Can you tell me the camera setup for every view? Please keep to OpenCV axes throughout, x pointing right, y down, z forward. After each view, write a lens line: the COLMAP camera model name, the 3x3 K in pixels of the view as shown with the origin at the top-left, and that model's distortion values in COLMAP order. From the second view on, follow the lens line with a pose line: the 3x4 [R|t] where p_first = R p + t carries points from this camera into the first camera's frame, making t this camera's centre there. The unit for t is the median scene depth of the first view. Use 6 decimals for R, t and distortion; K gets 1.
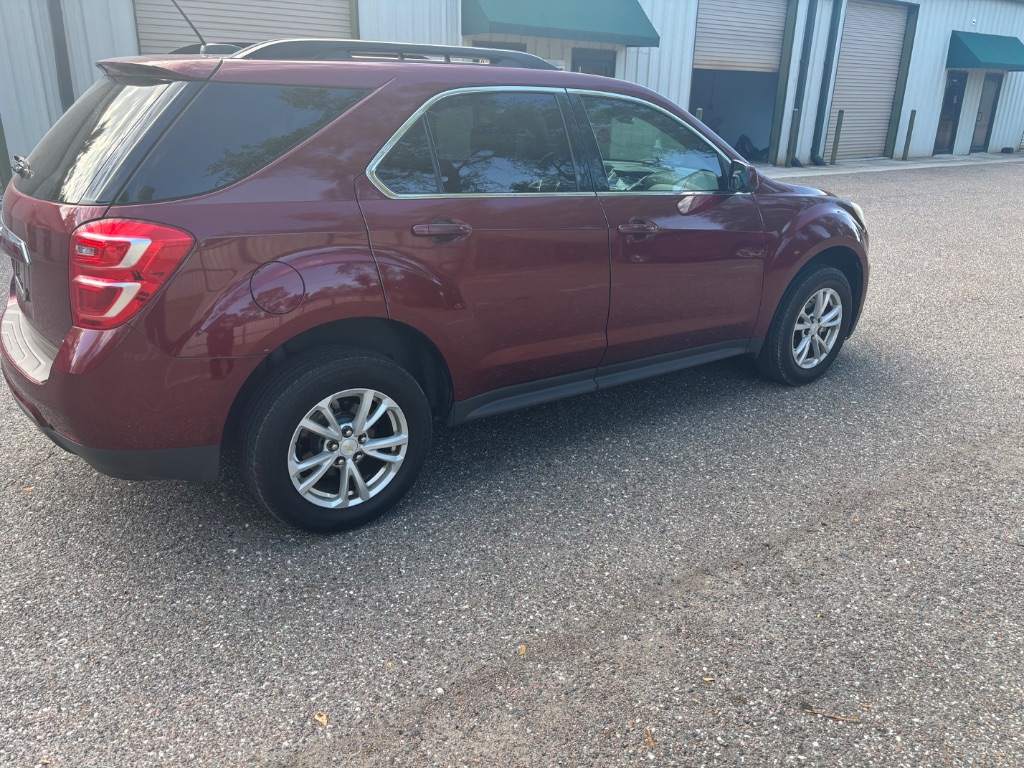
lens RADIAL K [[787.8, 0, 514.4], [0, 787.8, 382.6], [0, 0, 1]] dist [0.038393, -0.038809]
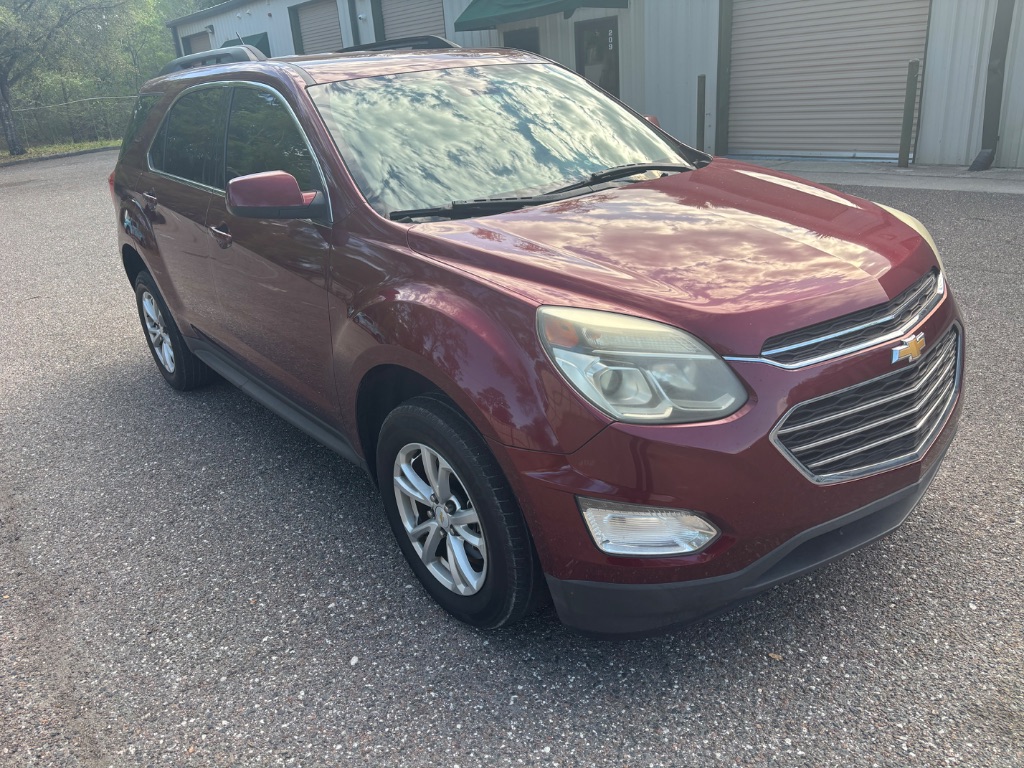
lens RADIAL K [[787.8, 0, 514.4], [0, 787.8, 382.6], [0, 0, 1]] dist [0.038393, -0.038809]
pose [[0.040847, 0.339152, -0.939845, 1.122548], [-0.277142, 0.907567, 0.315459, -0.435765], [0.959960, 0.247585, 0.131064, 1.289806]]
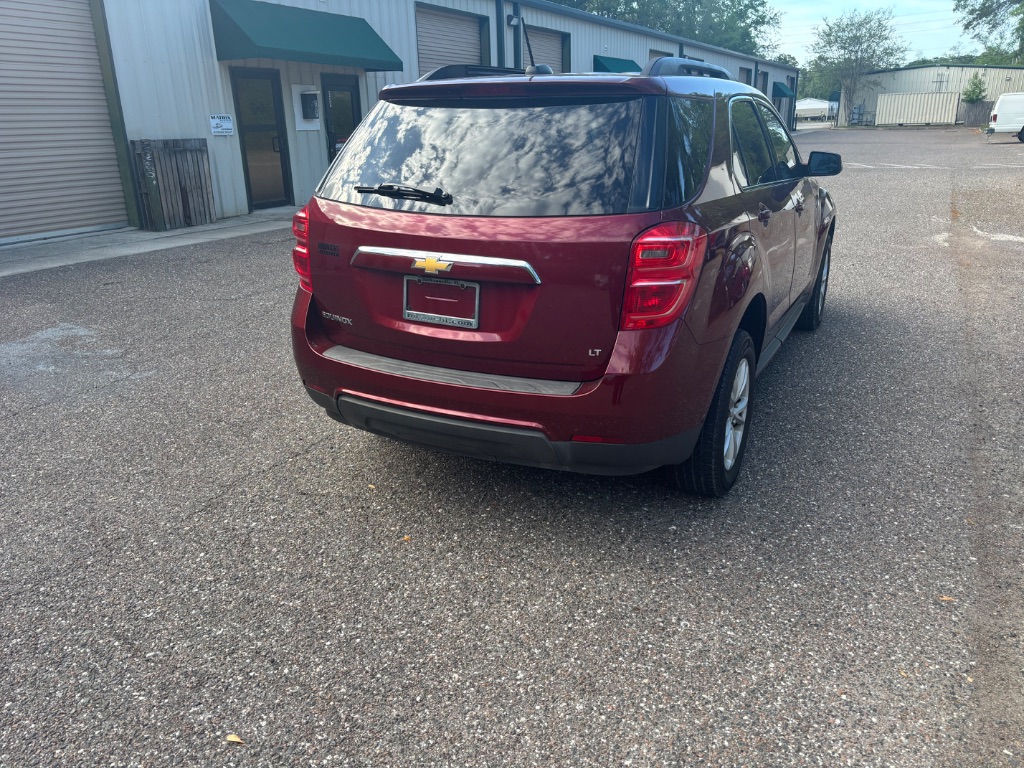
lens RADIAL K [[780.5, 0, 519.2], [0, 780.5, 394.4], [0, 0, 1]] dist [0.050143, -0.055714]
pose [[0.886536, -0.189093, 0.422253, -0.828028], [0.194852, 0.980376, 0.029932, -0.032900], [-0.419626, 0.055741, 0.905984, 0.098332]]
